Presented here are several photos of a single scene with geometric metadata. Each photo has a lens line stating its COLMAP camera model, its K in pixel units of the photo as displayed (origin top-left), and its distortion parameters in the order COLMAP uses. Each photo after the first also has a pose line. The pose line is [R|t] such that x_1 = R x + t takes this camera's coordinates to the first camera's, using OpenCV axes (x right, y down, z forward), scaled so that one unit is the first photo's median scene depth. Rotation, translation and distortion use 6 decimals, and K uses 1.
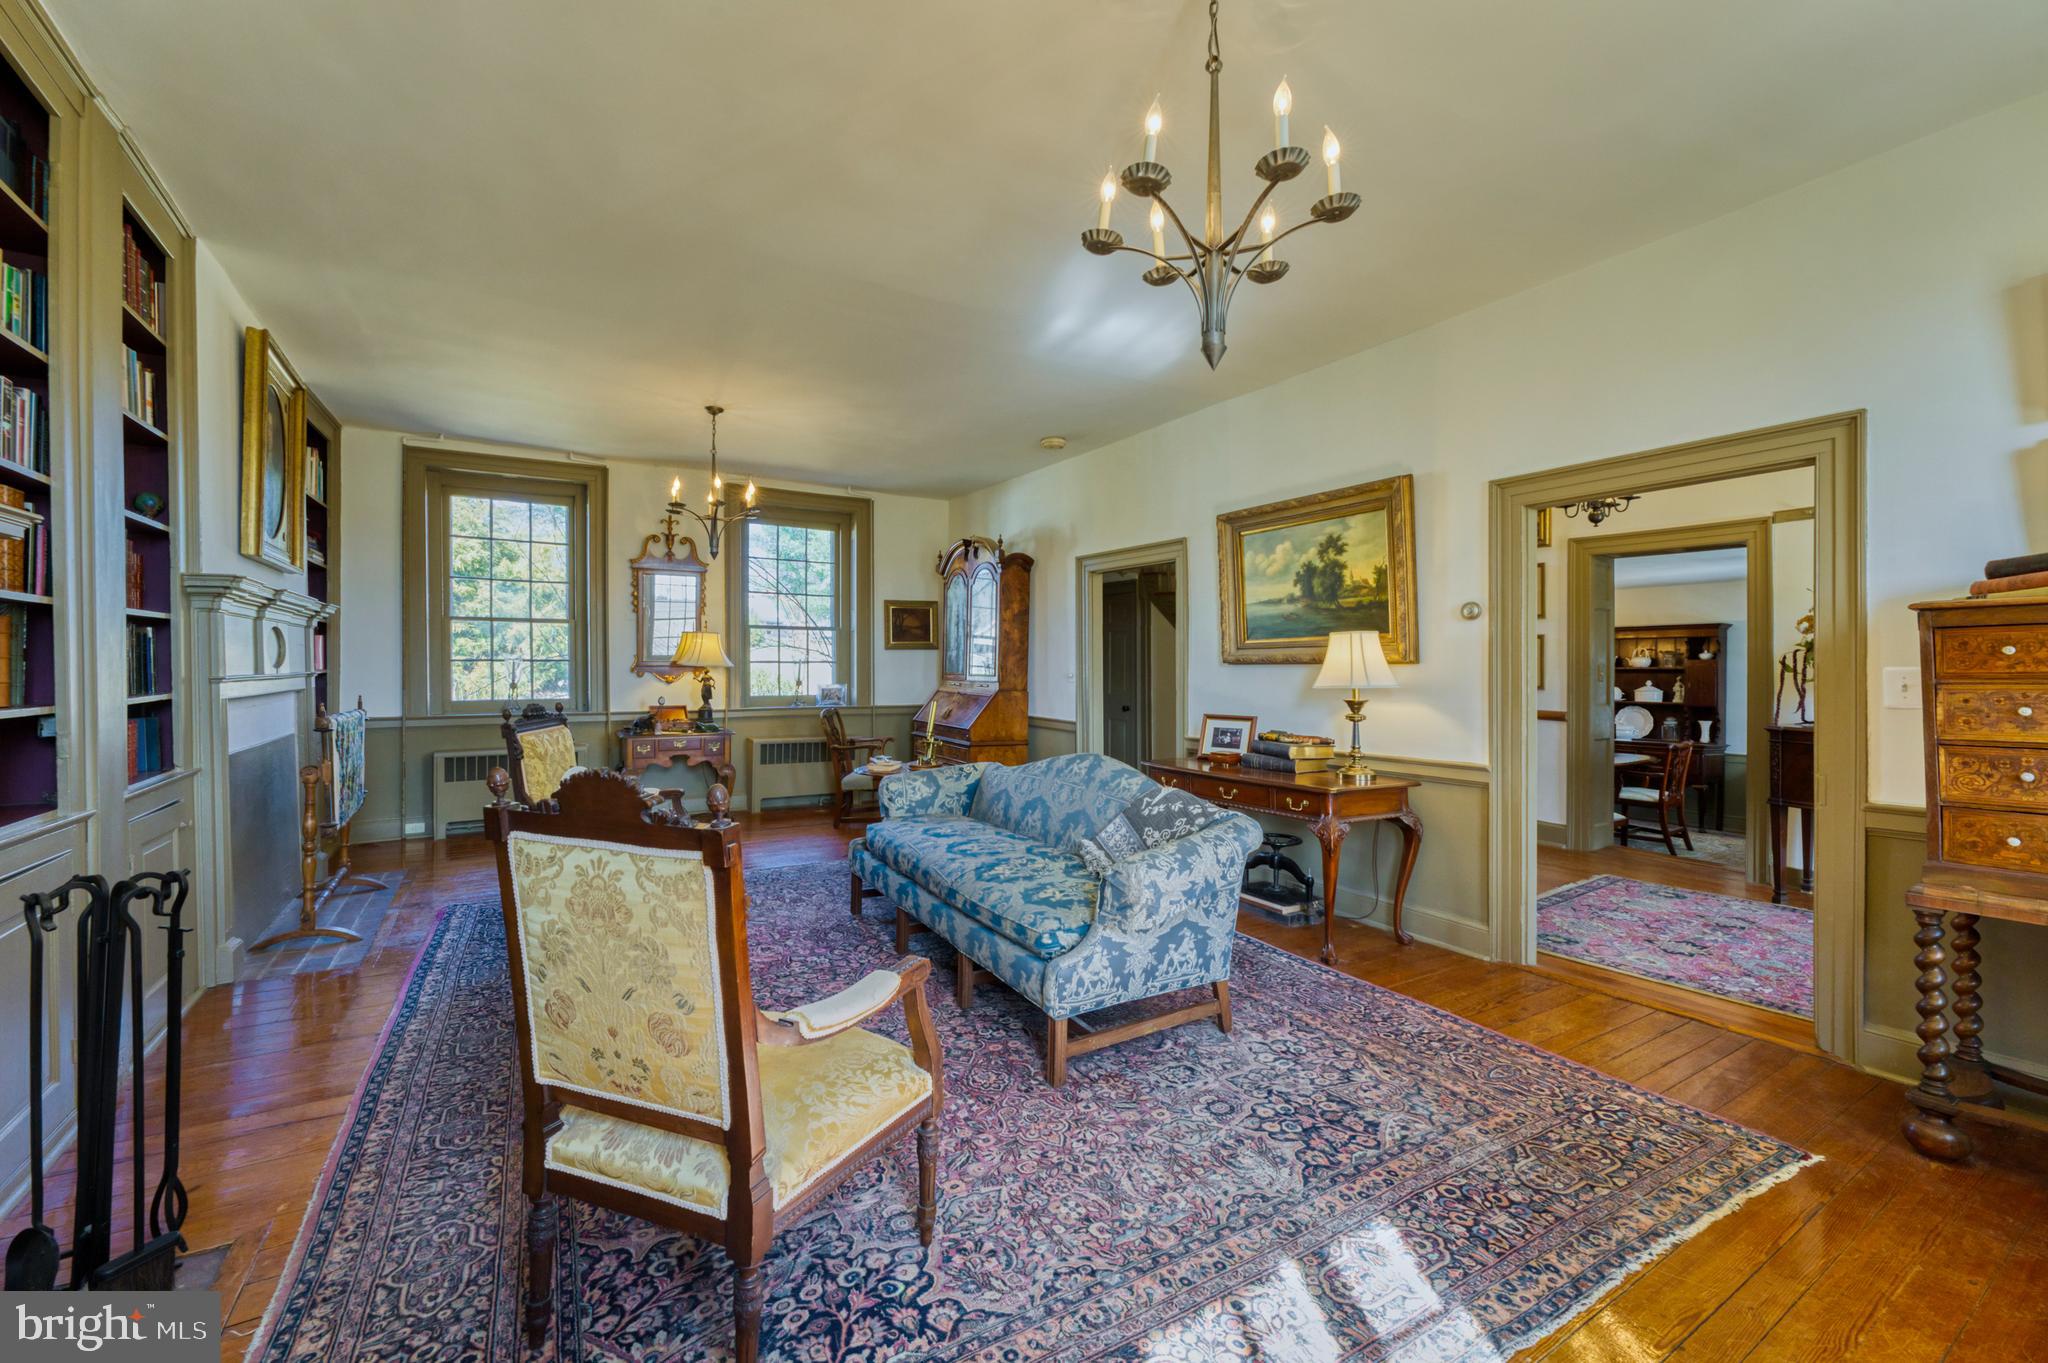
lens RADIAL K [[837.0, 0, 1024.0], [0, 837.0, 681.5], [0, 0, 1]] dist [0.000351, 0.000021]
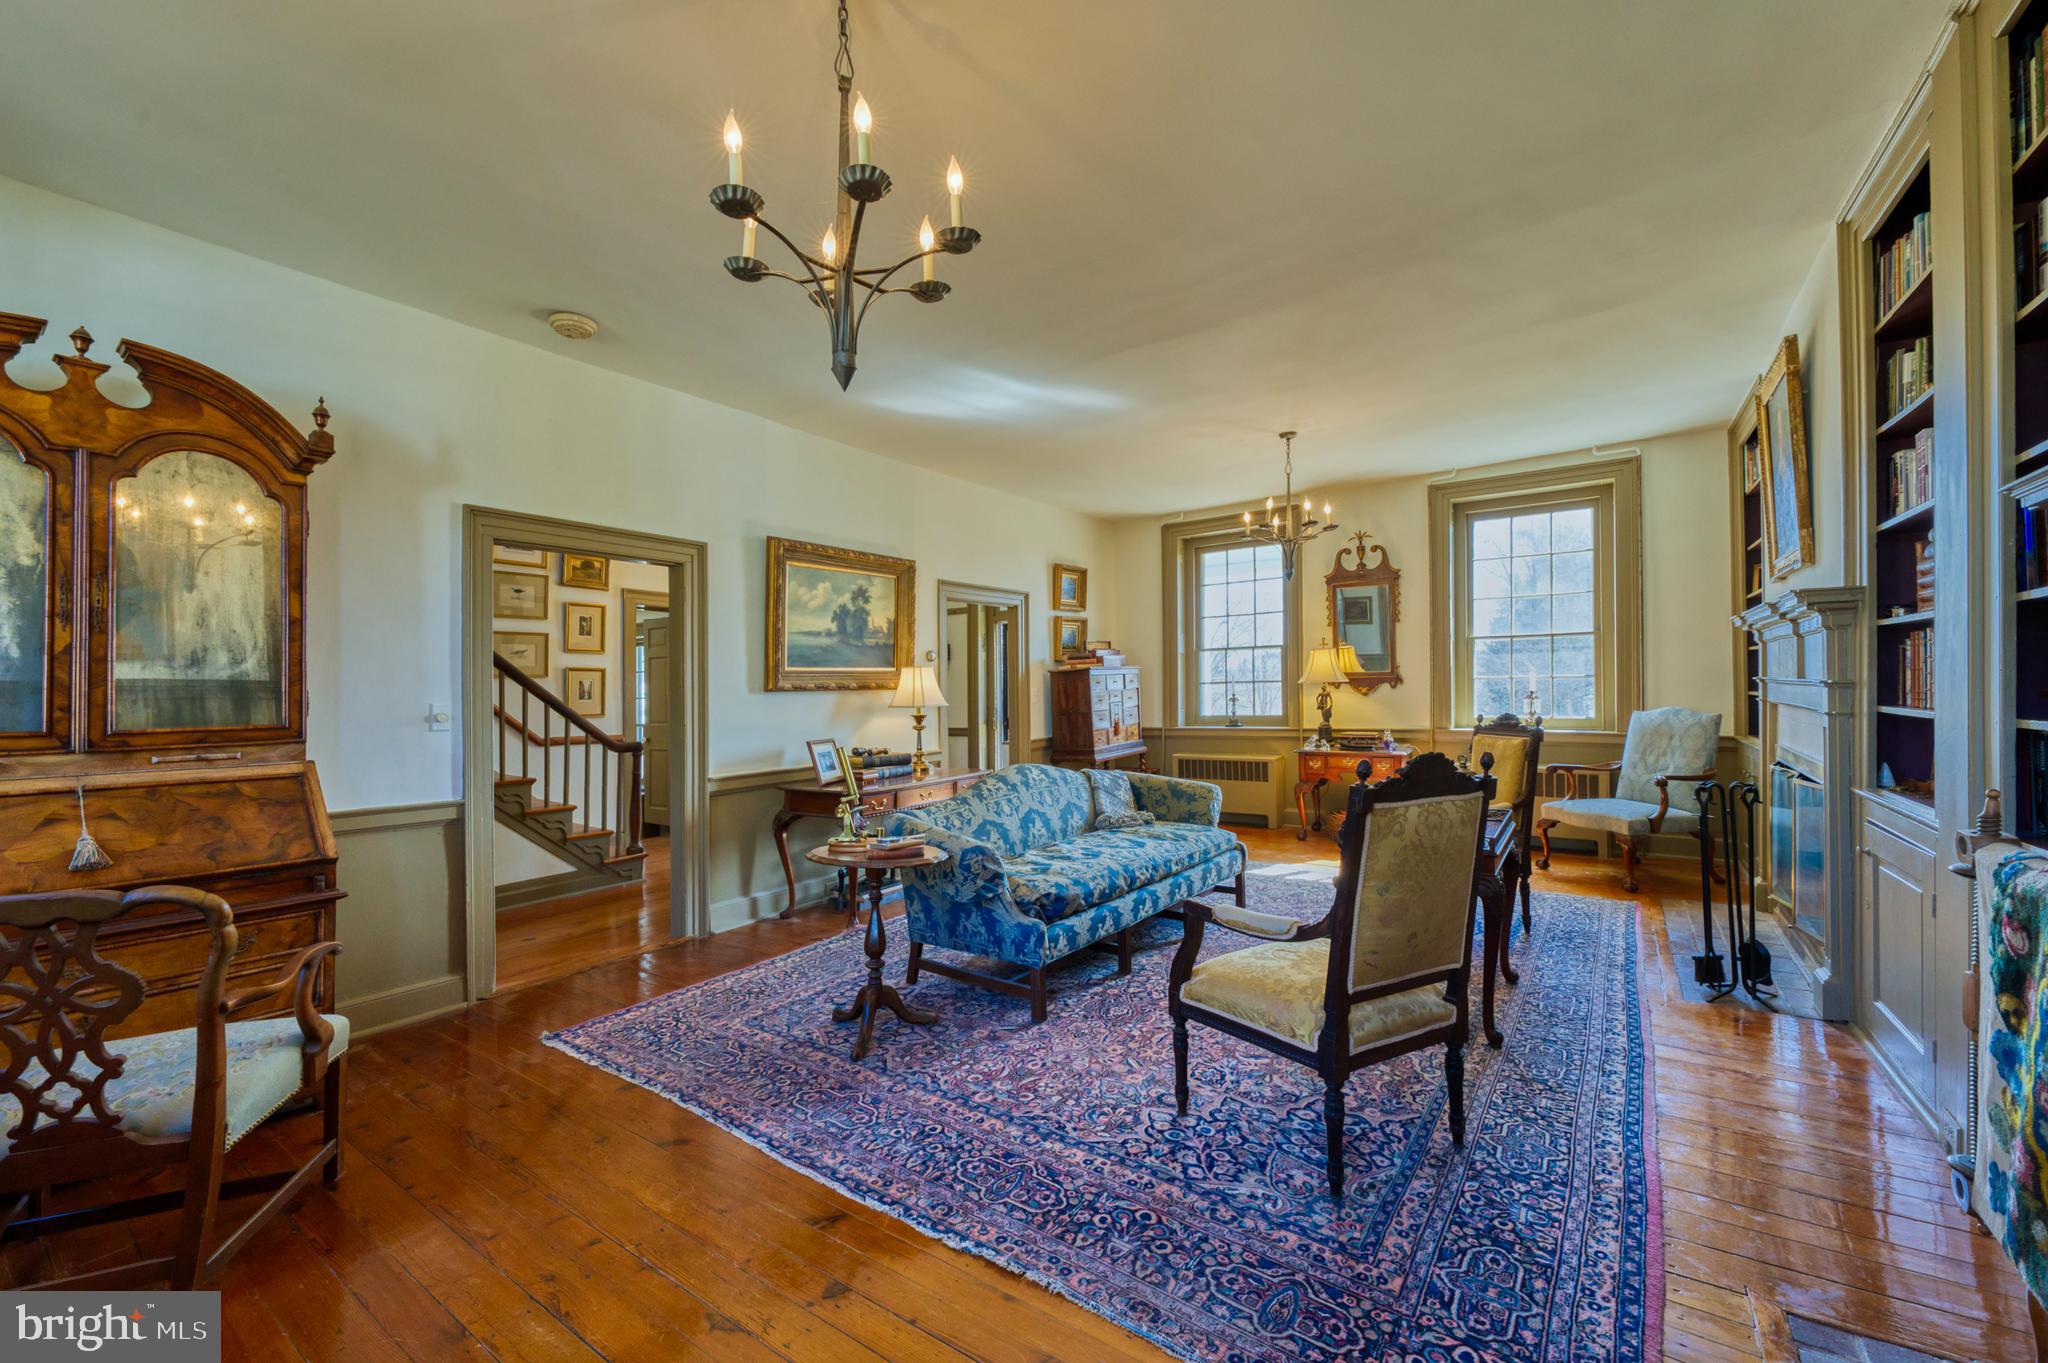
lens RADIAL K [[837.0, 0, 1024.0], [0, 837.0, 681.5], [0, 0, 1]] dist [0.000351, 0.000021]
pose [[-0.411501, 0.016097, 0.911267, -0.843579], [0.036119, 0.999347, -0.001343, -0.022558], [-0.910693, 0.032362, -0.411814, 1.259747]]
